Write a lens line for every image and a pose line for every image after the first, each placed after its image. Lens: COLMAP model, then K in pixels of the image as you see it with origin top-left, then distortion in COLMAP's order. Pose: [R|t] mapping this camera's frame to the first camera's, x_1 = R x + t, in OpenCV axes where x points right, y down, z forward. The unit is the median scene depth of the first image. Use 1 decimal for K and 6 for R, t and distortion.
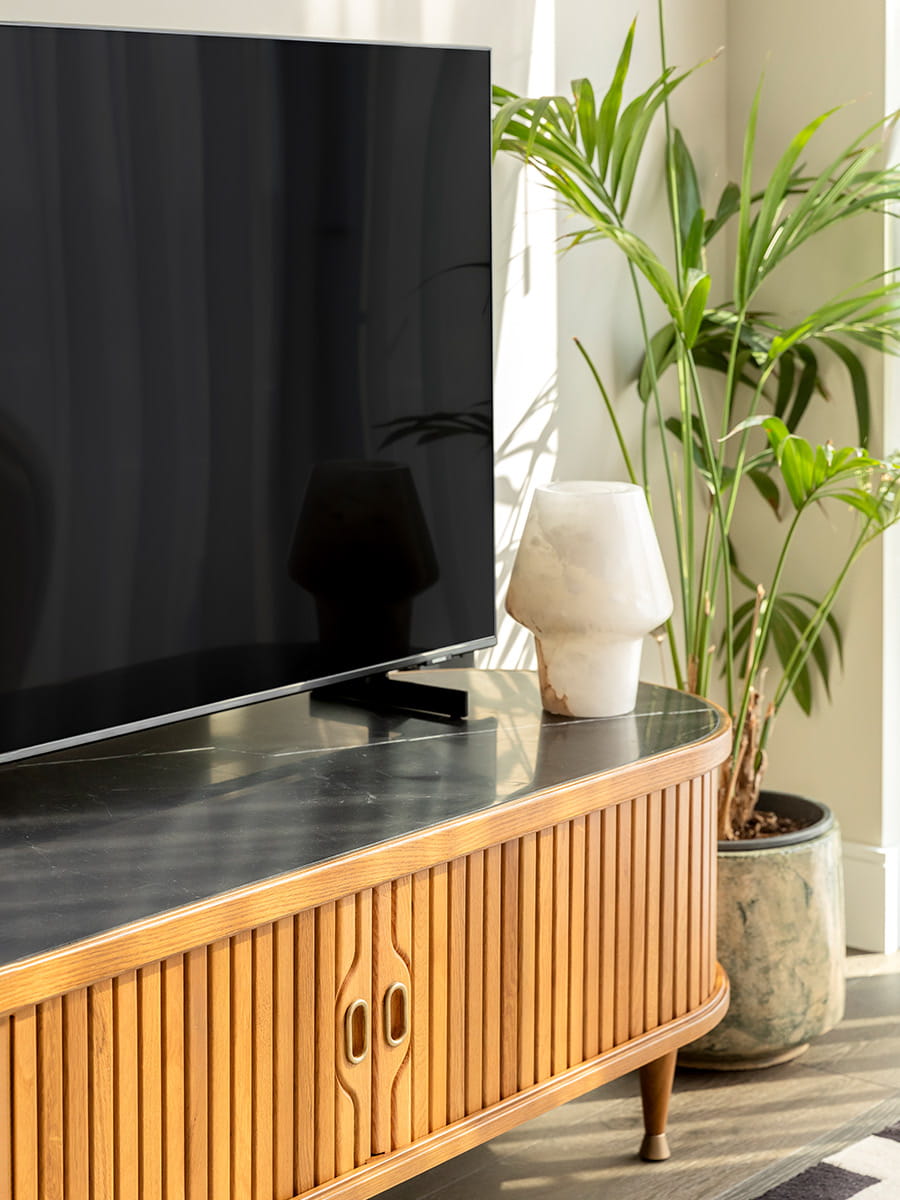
lens RADIAL K [[1429.1, 0, 450.0], [0, 1429.1, 600.0], [0, 0, 1]] dist [0.006036, -0.011862]
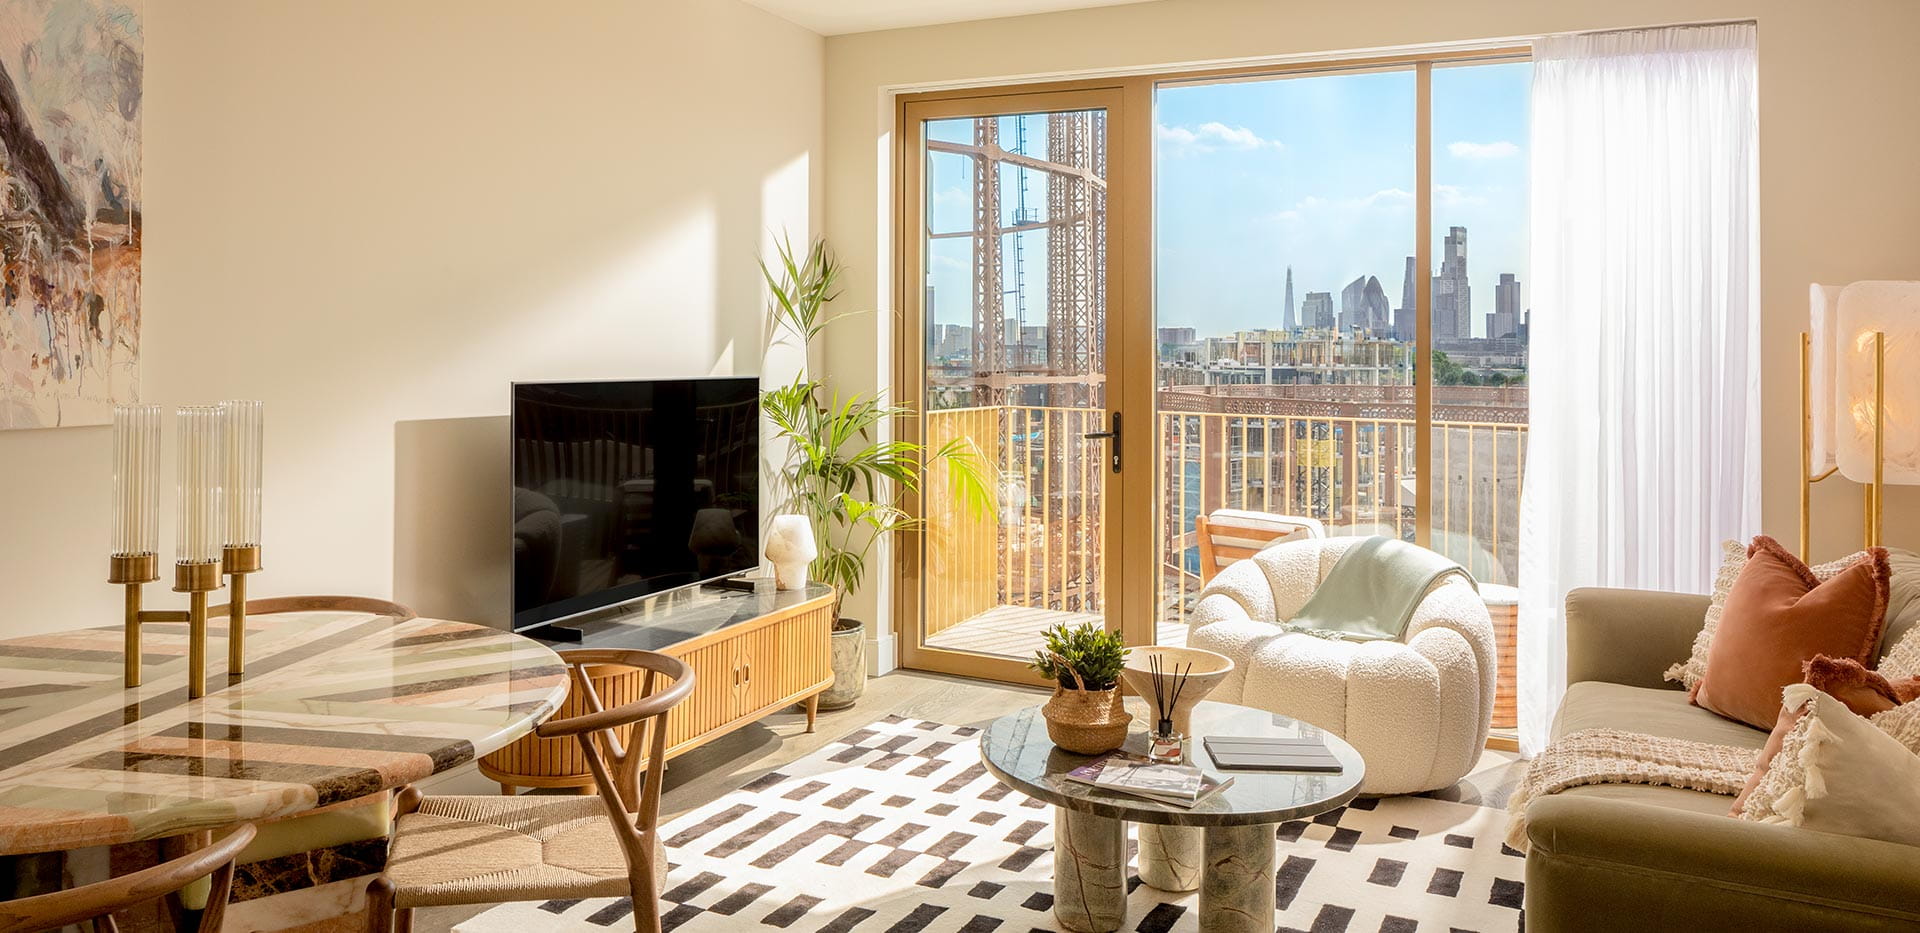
lens RADIAL K [[2284.1, 0, 960.0], [0, 2284.1, 466.5], [0, 0, 1]] dist [-0.159216, -0.003804]
pose [[0.941214, 0.003432, 0.337793, -1.228622], [0.015366, 0.998478, -0.052961, 0.078384], [-0.337461, 0.055038, 0.939729, -3.801040]]
